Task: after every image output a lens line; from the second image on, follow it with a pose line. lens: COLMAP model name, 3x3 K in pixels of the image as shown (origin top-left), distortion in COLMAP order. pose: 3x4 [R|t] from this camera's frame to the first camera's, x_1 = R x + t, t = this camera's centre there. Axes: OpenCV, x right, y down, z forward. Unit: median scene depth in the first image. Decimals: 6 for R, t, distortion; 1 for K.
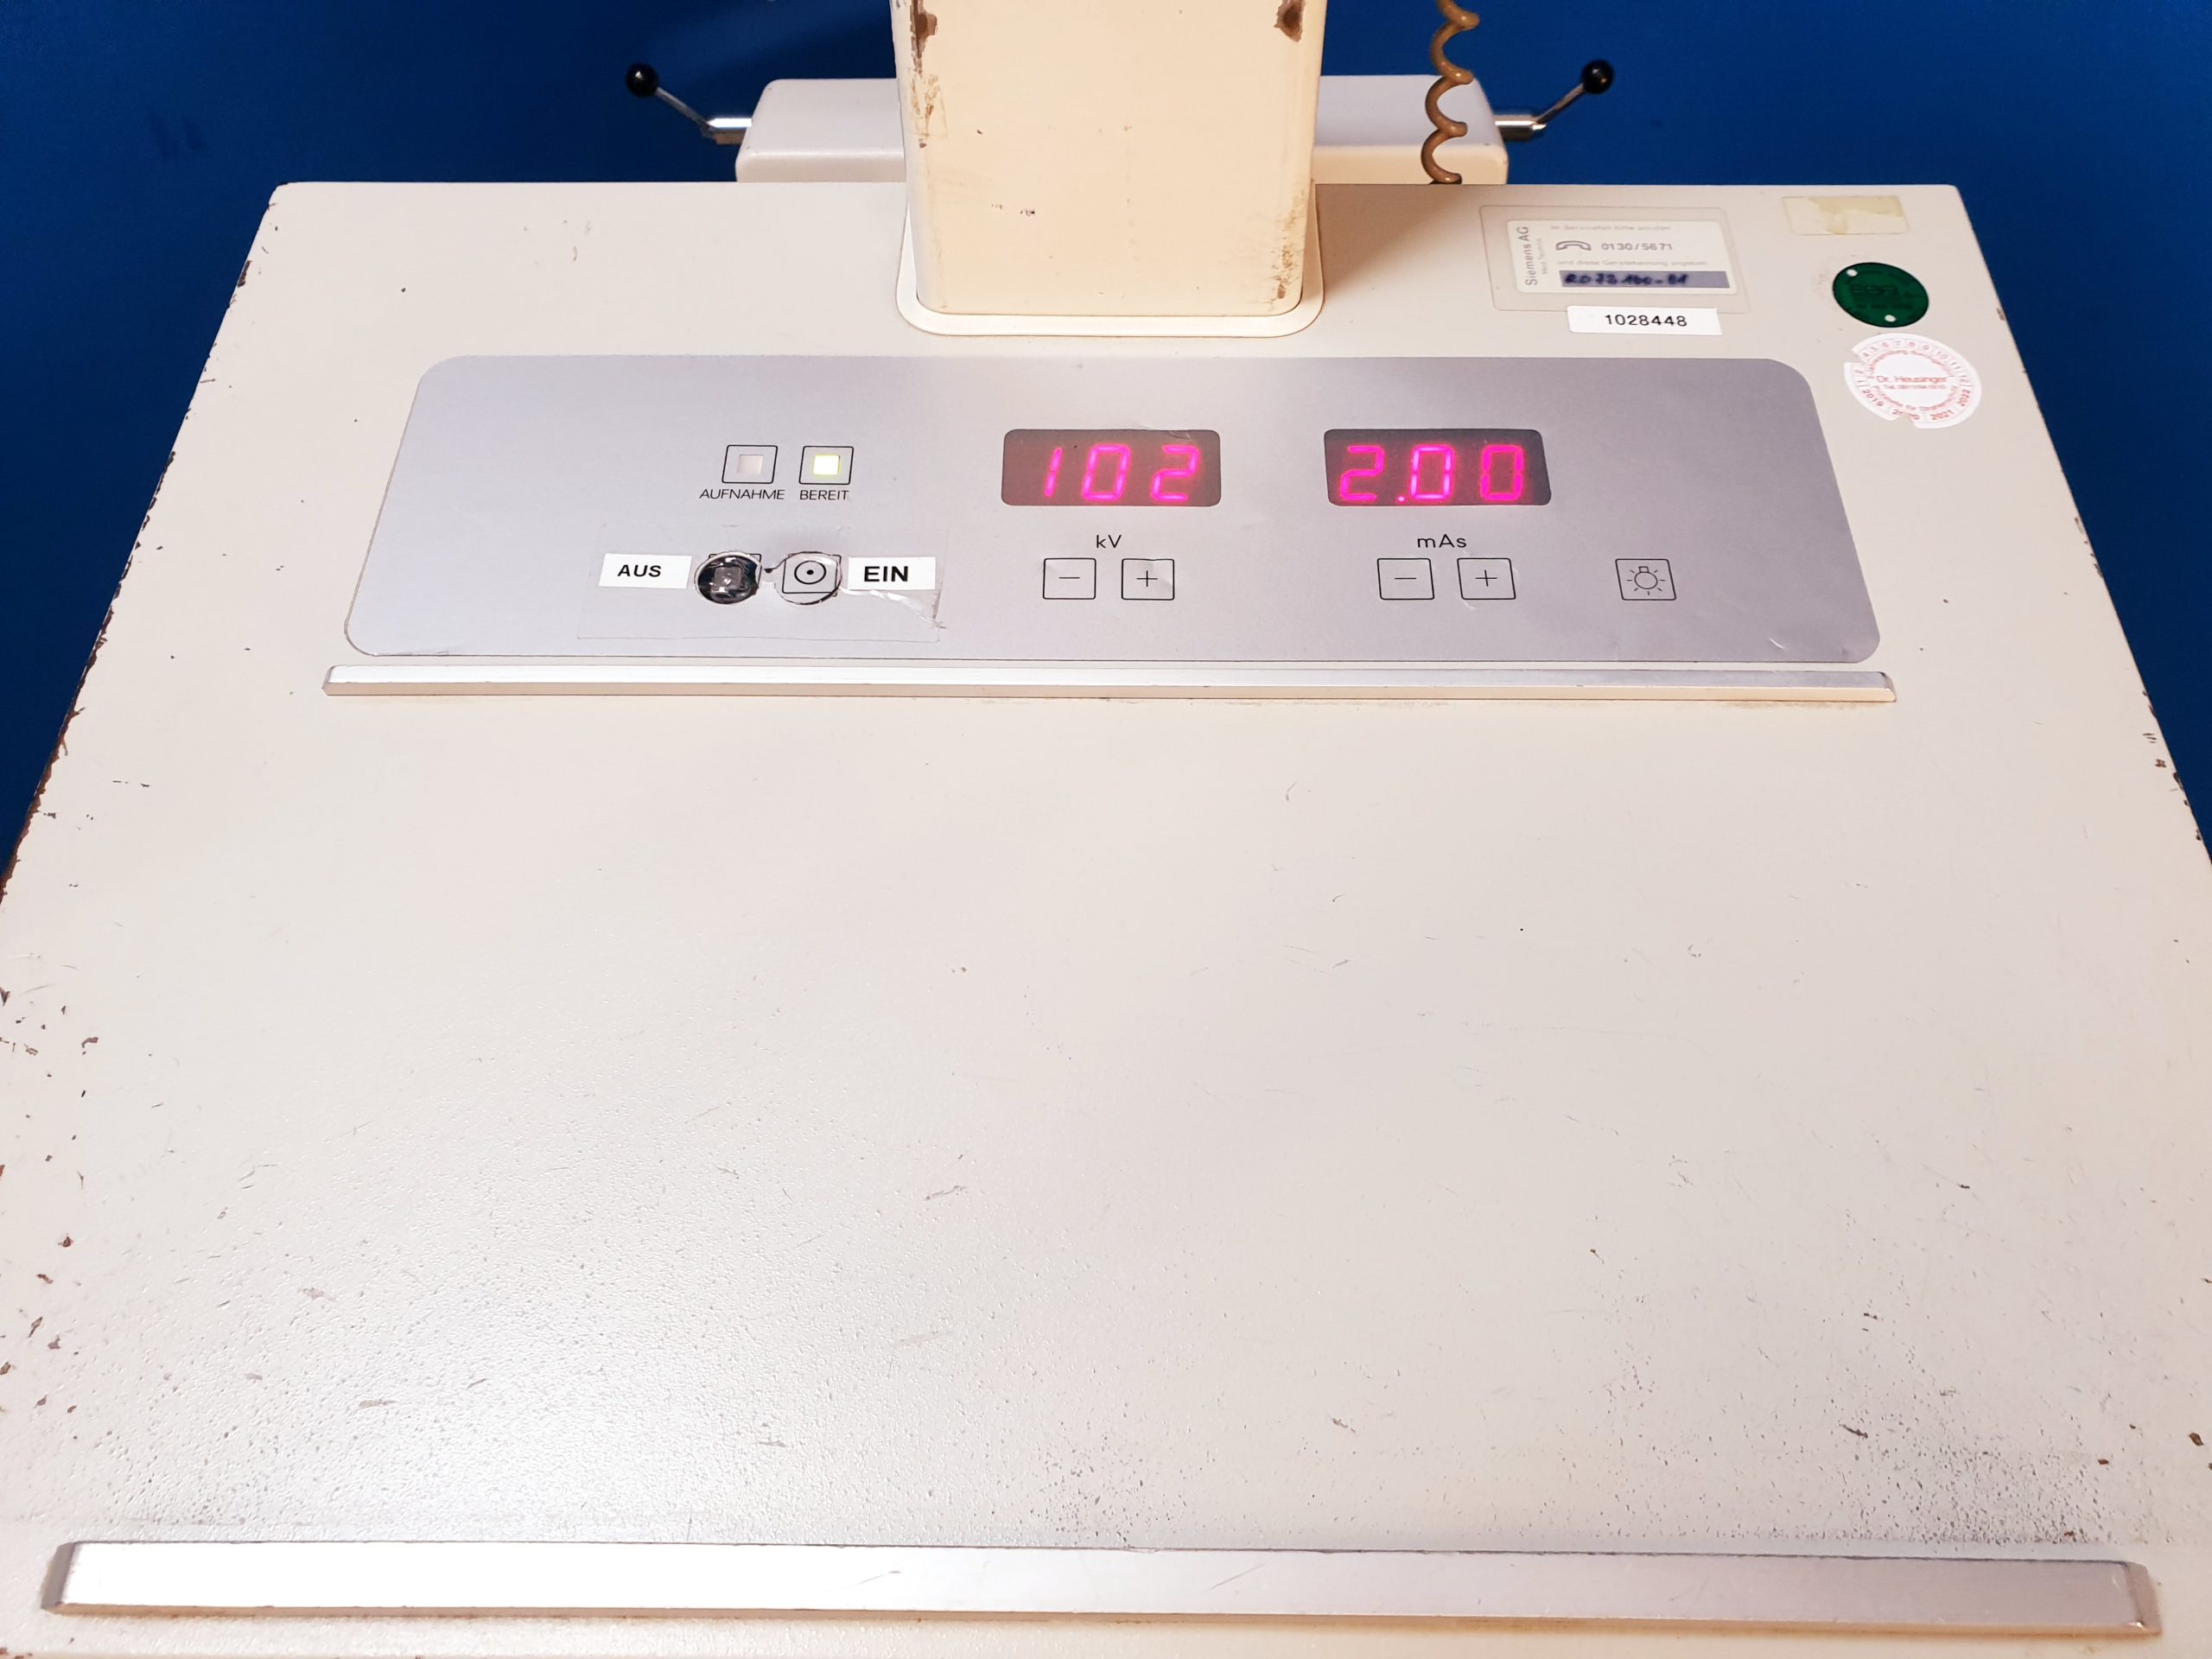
lens RADIAL K [[1649.1, 0, 1113.0], [0, 1649.1, 791.0], [0, 0, 1]] dist [0.006192, -0.009463]
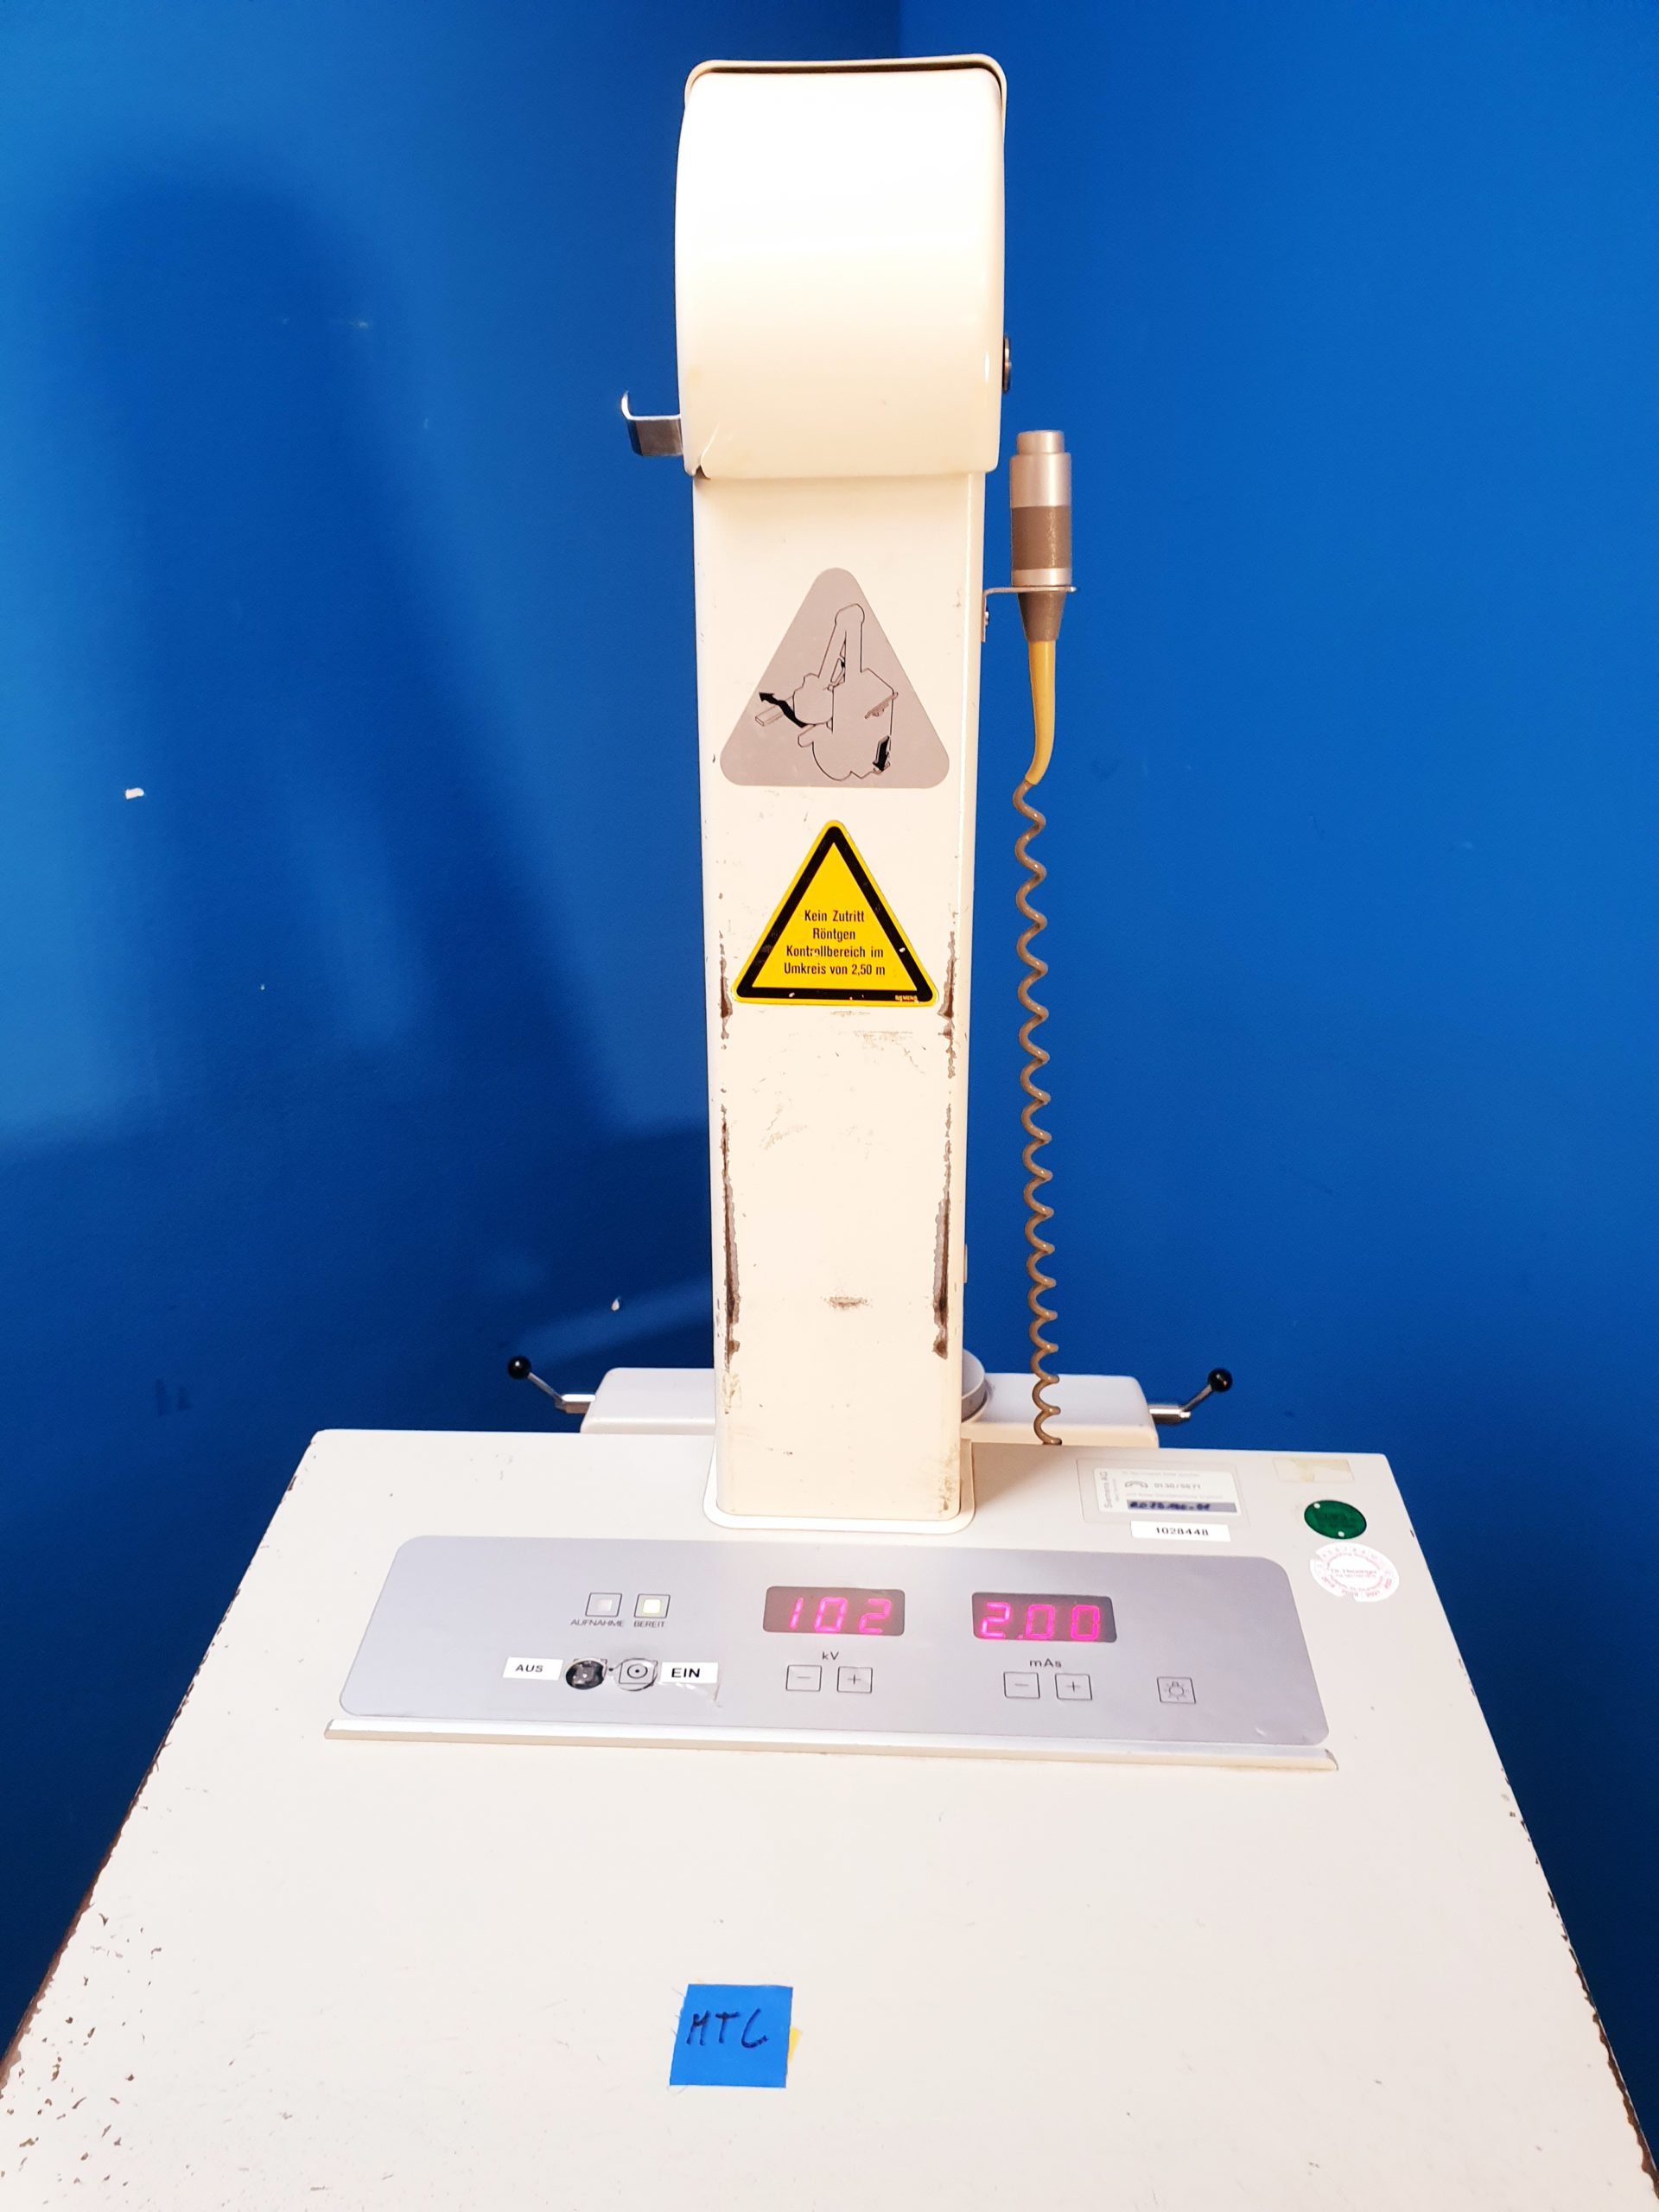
lens RADIAL K [[1649.1, 0, 829.5], [0, 1649.1, 1106.0], [0, 0, 1]] dist [0.006192, -0.009463]
pose [[0.999361, 0.016142, -0.031886, 0.035542], [-0.030665, 0.845506, -0.533084, 0.226519], [0.018355, 0.533721, 0.845461, -0.562549]]
